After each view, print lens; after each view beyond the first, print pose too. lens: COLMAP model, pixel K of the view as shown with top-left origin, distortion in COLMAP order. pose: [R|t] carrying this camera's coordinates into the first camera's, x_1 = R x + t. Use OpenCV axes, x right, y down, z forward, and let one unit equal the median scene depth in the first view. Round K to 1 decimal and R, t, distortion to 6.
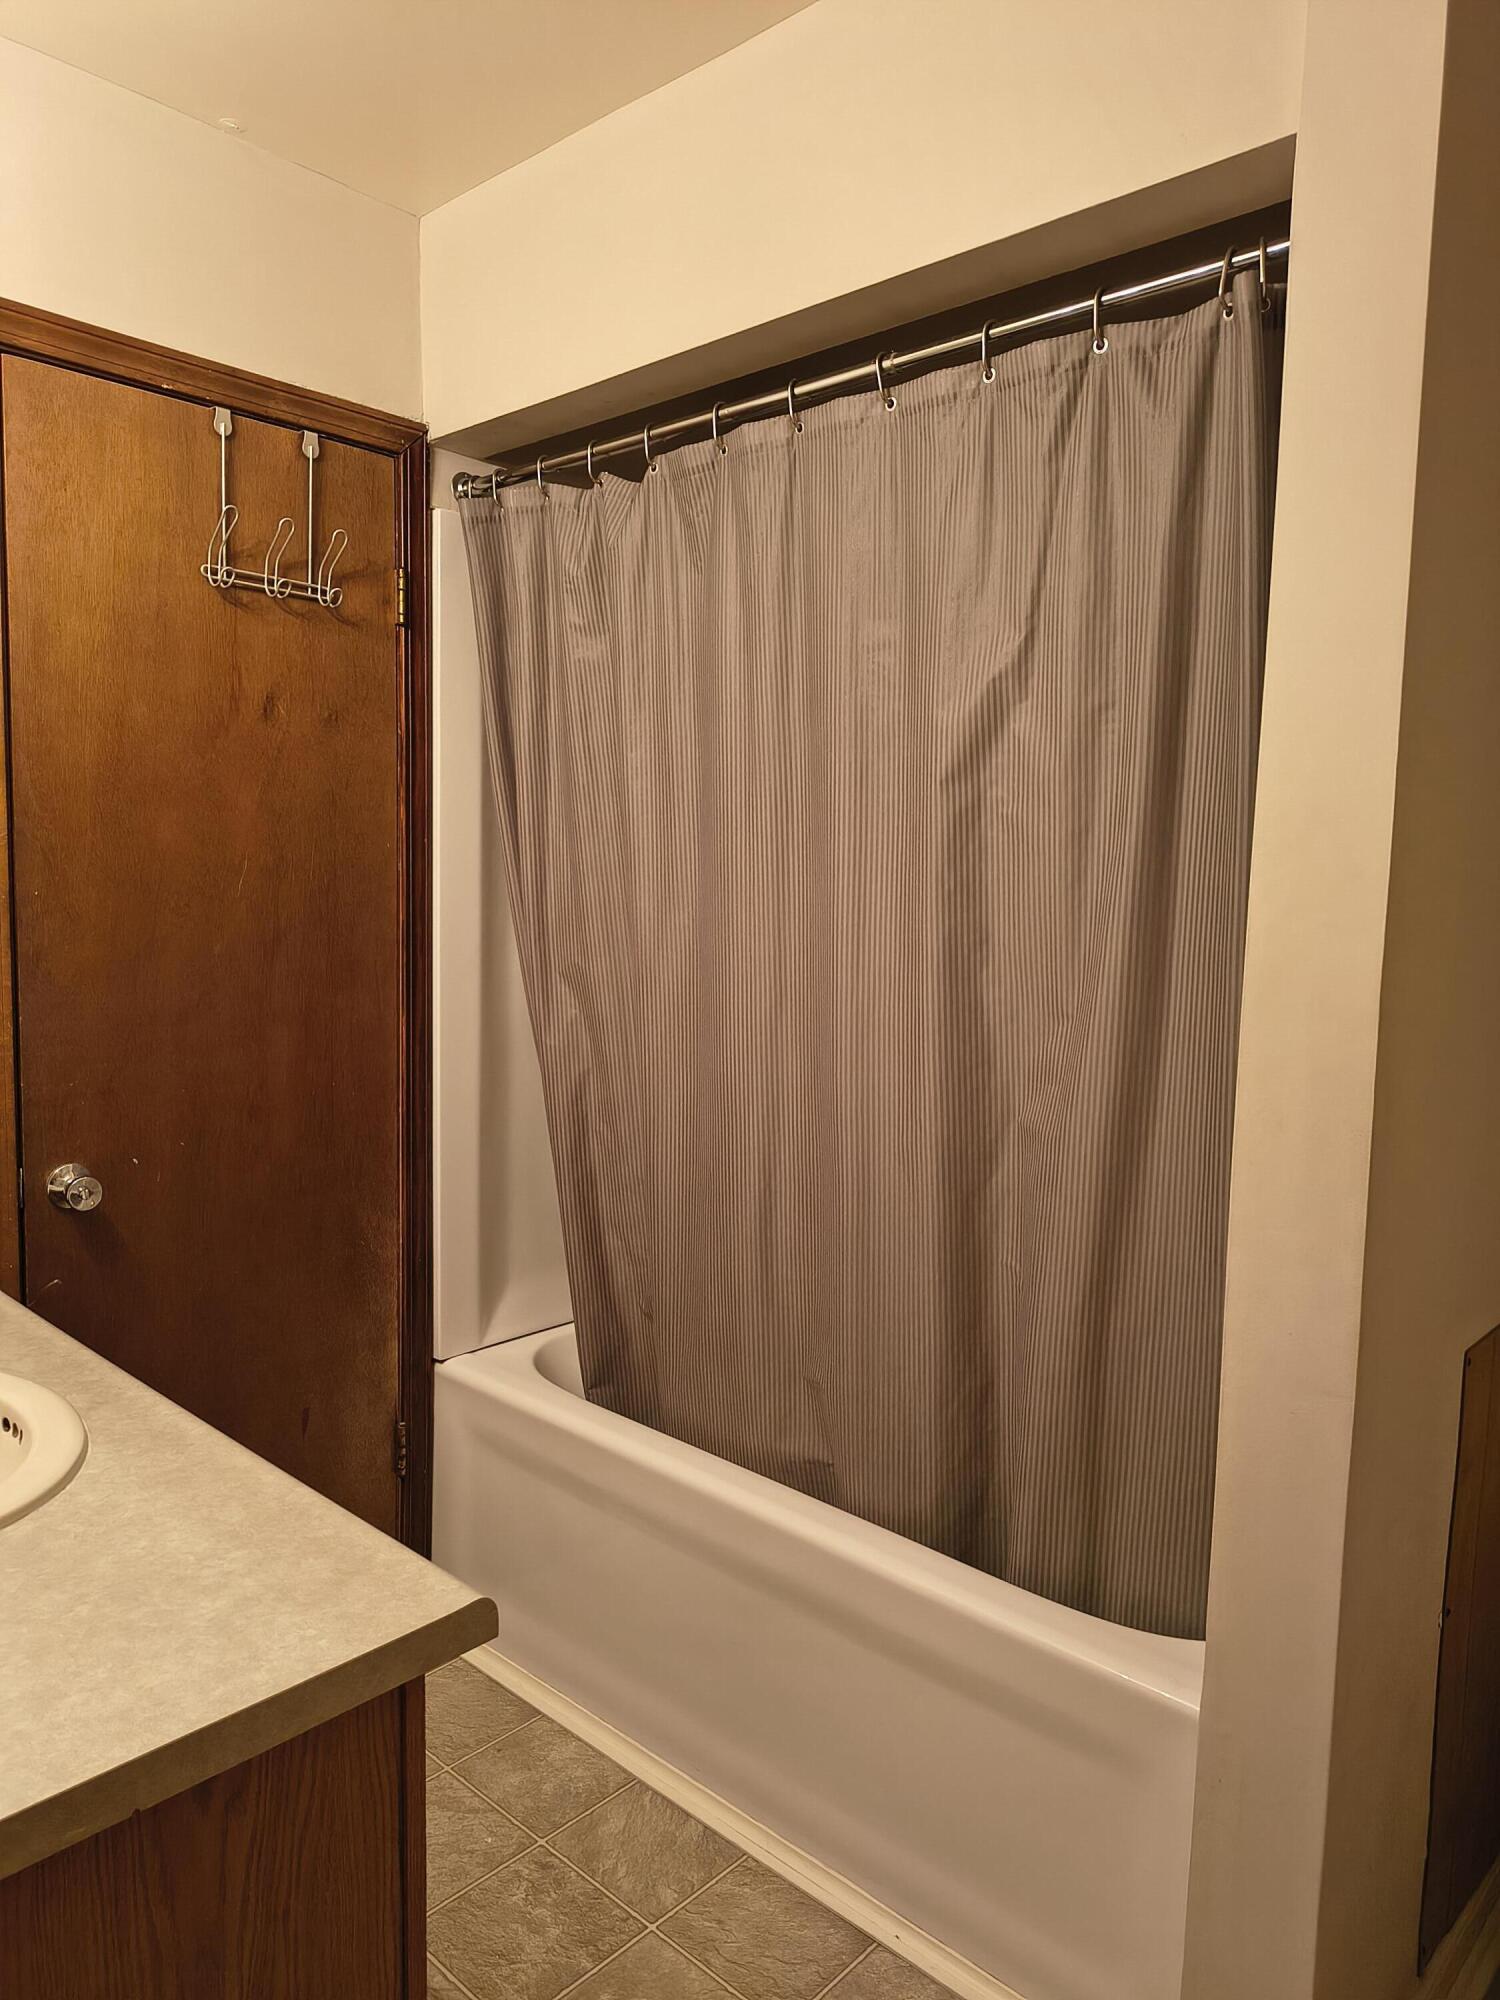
lens RADIAL K [[1370.2, 0, 765.2], [0, 1370.2, 1012.8], [0, 0, 1]] dist [0.082381, 0.000485]
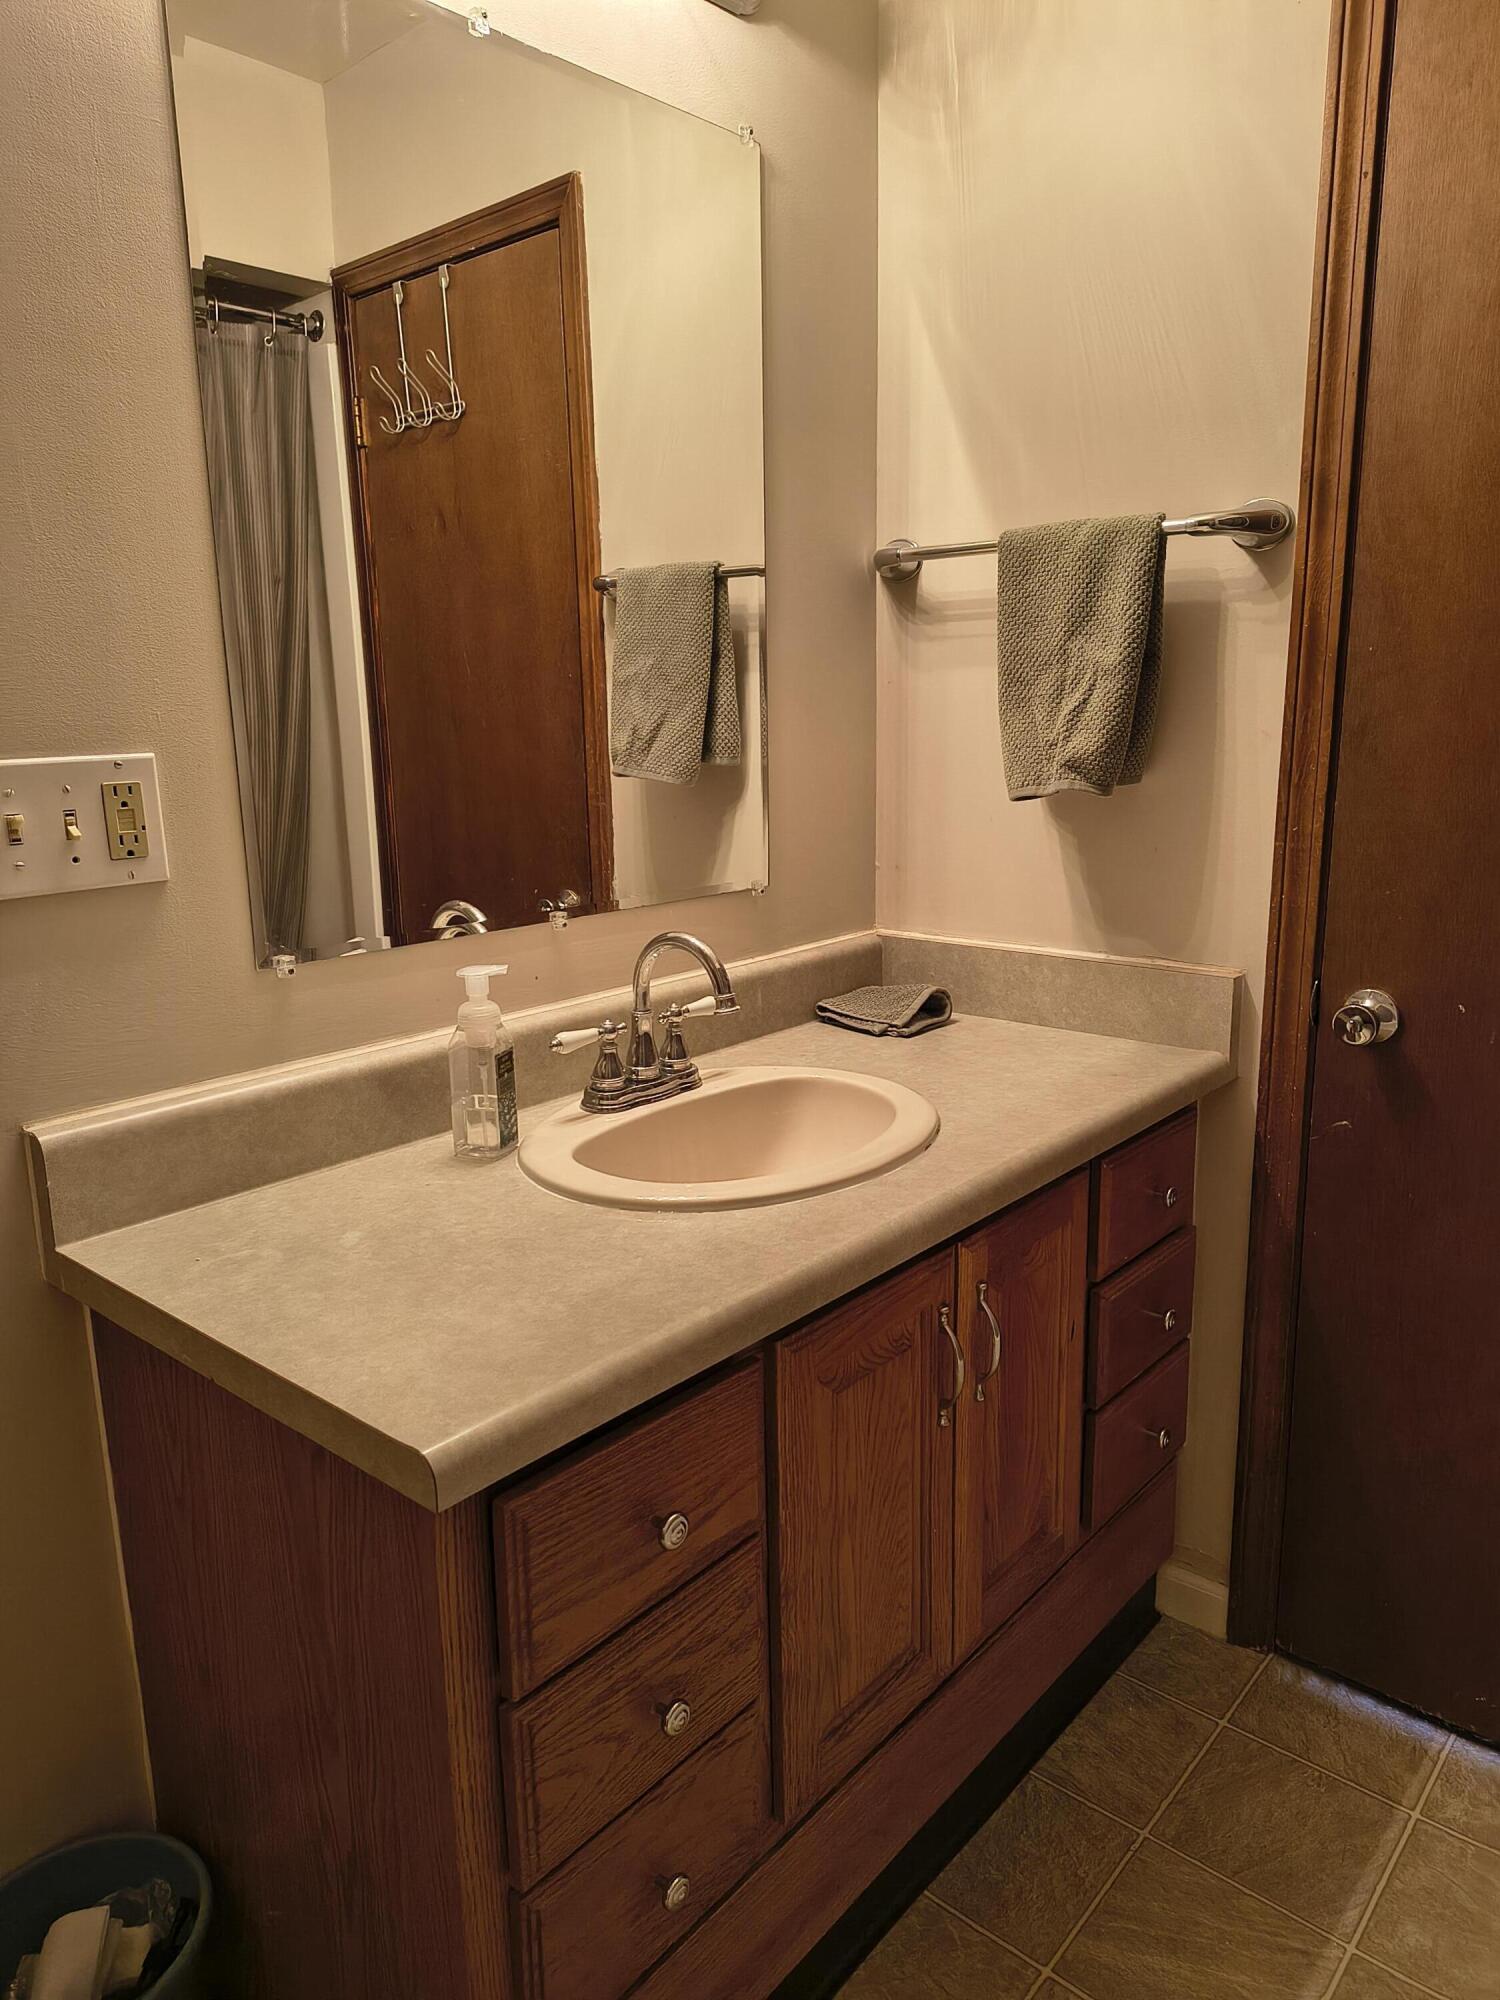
lens RADIAL K [[1370.2, 0, 765.2], [0, 1370.2, 1012.8], [0, 0, 1]] dist [0.082381, 0.000485]
pose [[0.027156, 0.199281, -0.979566, 0.523631], [-0.074730, 0.977590, 0.196807, -0.021677], [0.996834, 0.067858, 0.041440, 1.045755]]
